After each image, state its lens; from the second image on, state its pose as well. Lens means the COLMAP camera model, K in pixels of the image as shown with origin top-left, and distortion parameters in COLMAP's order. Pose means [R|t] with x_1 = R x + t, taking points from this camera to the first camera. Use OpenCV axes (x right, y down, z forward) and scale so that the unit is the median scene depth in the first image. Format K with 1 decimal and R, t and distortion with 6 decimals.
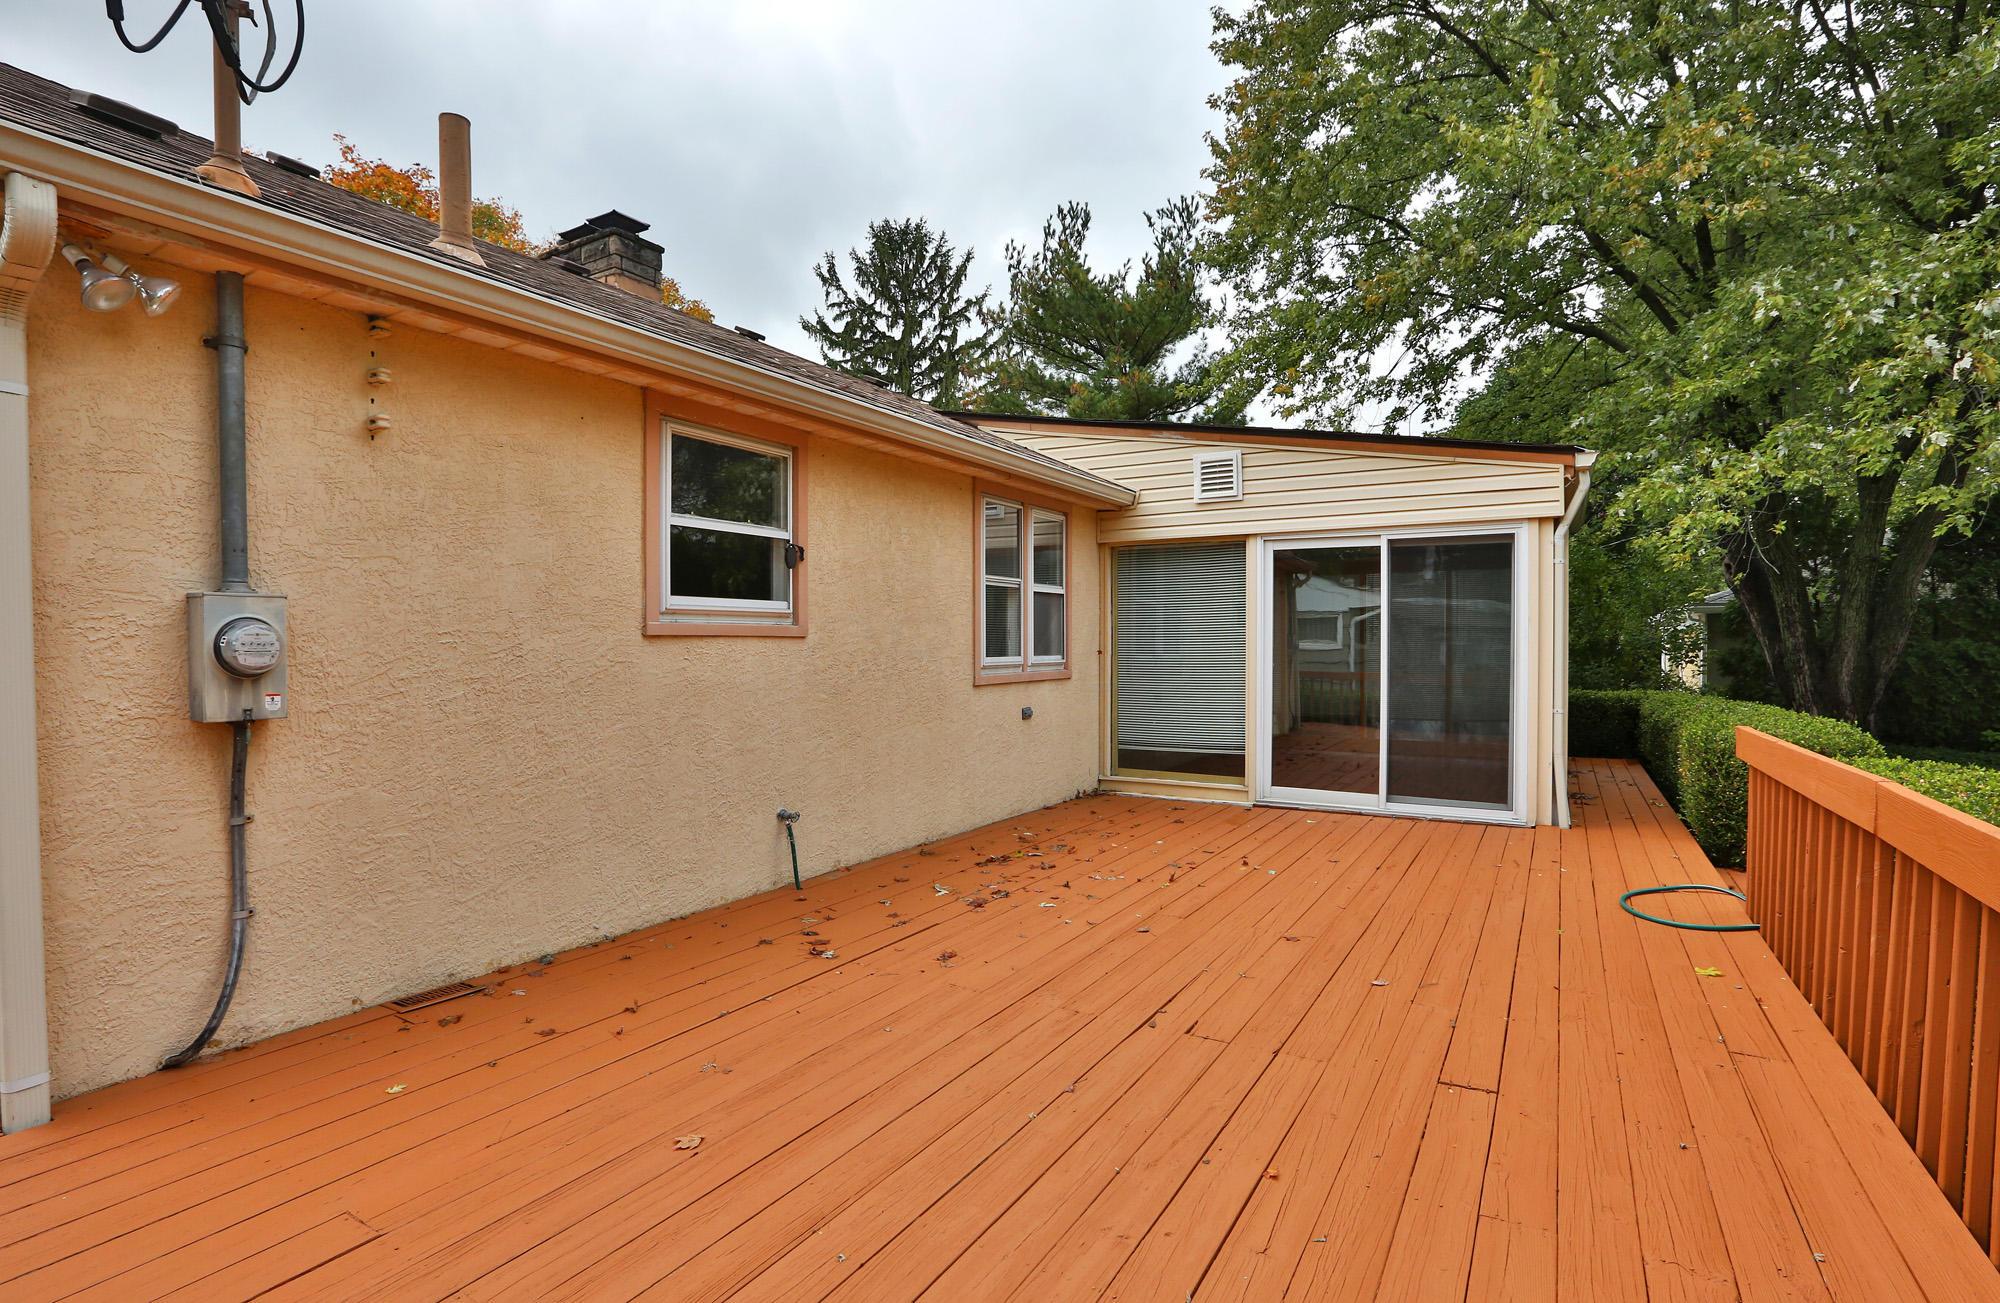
lens RADIAL K [[972.5, 0, 1002.5], [0, 972.5, 650.1], [0, 0, 1]] dist [-0.028678, -0.000283]
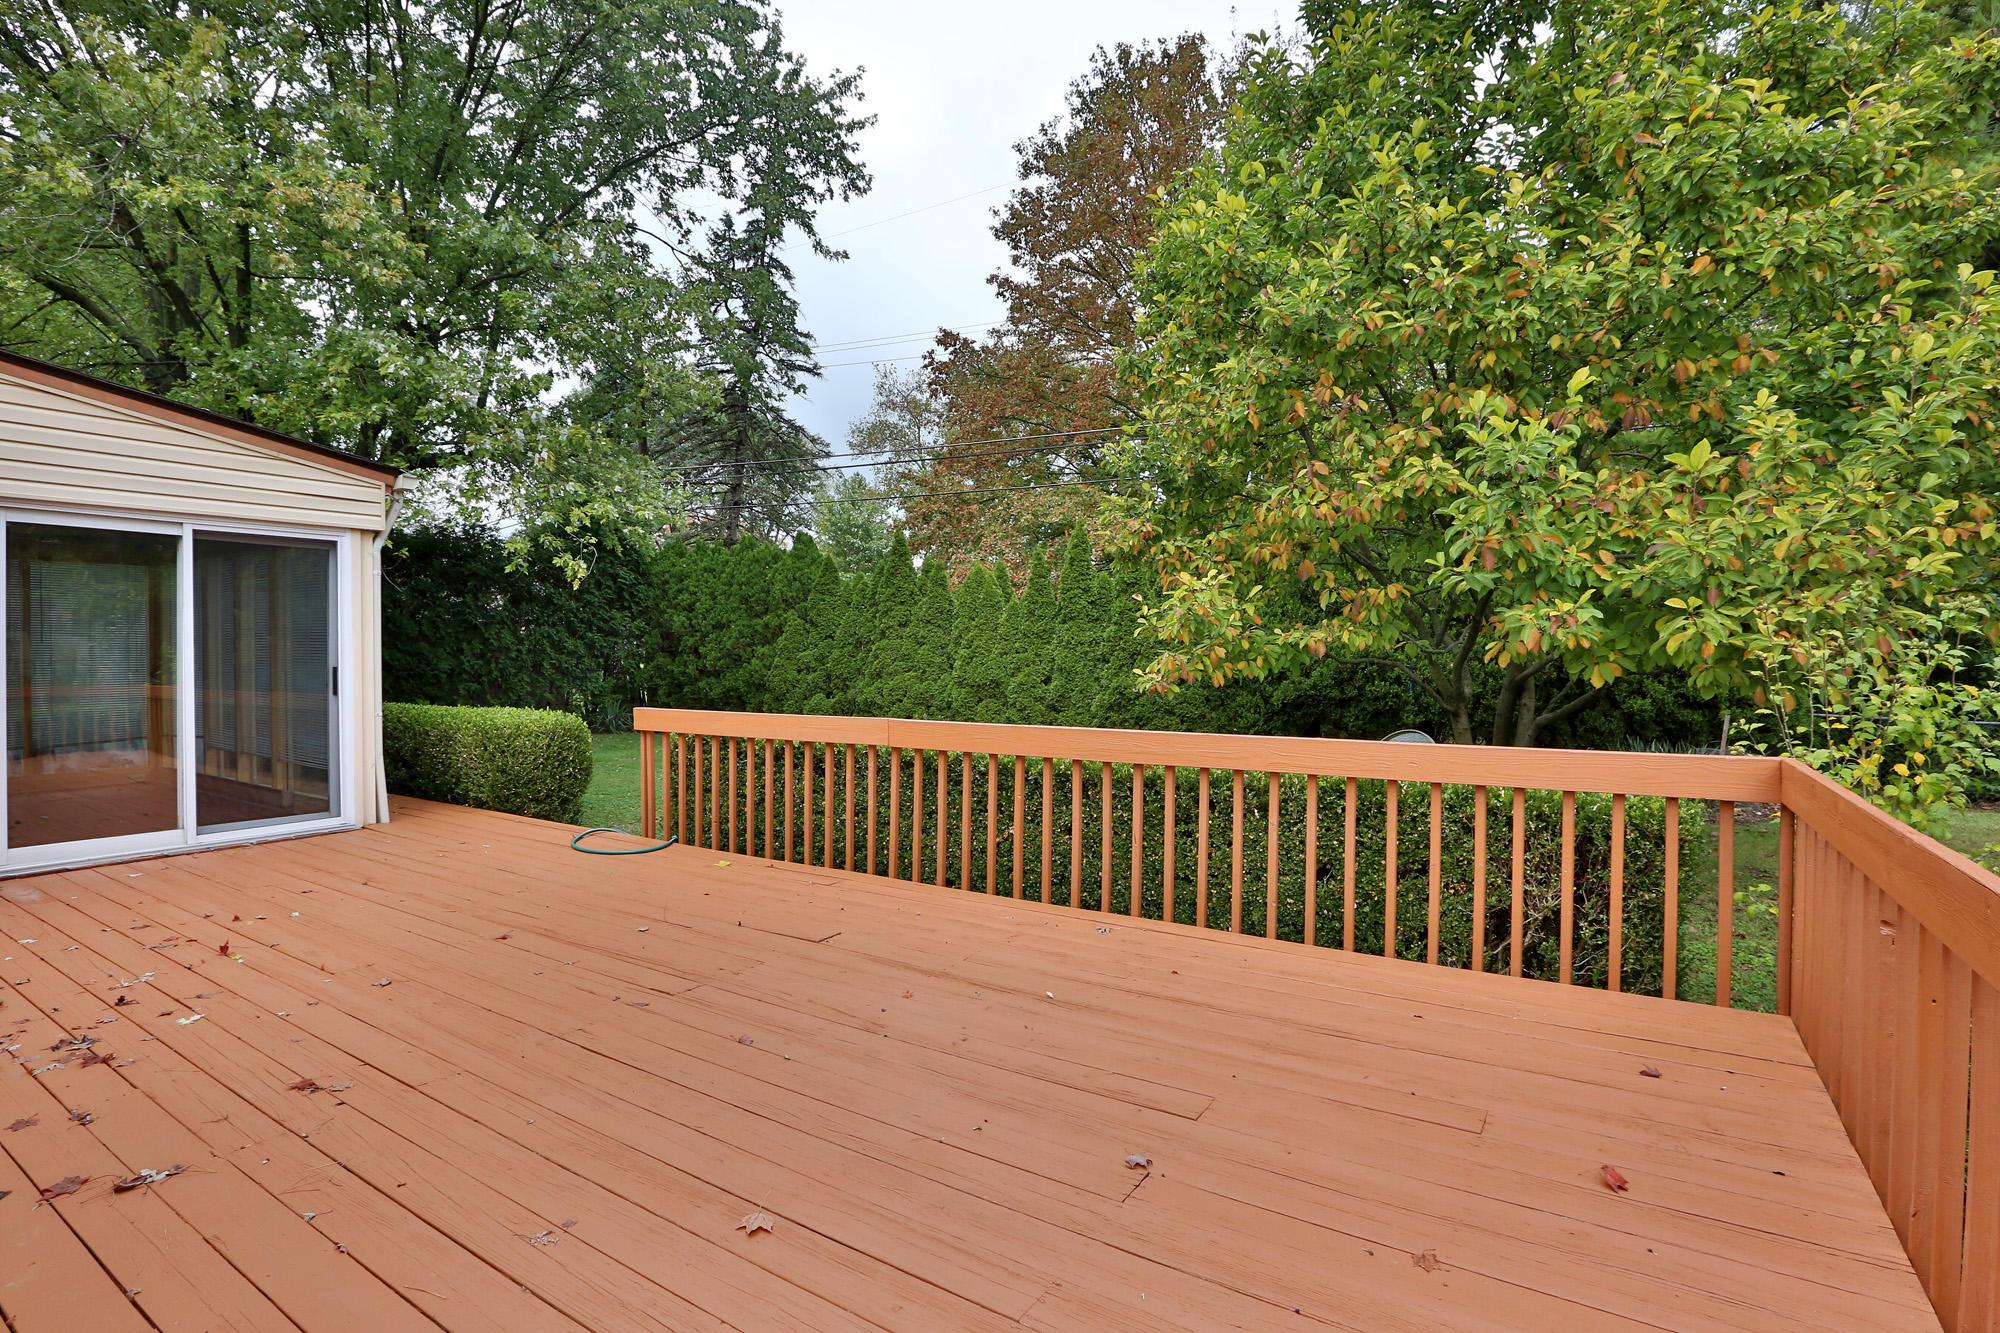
lens RADIAL K [[959.0, 0, 997.7], [0, 959.0, 657.5], [0, 0, 1]] dist [-0.018940, 0.000252]
pose [[0.052363, -0.008238, 0.998594, -0.431049], [0.004084, 0.999959, 0.008035, -0.004725], [-0.998620, 0.003657, 0.052394, 0.261954]]
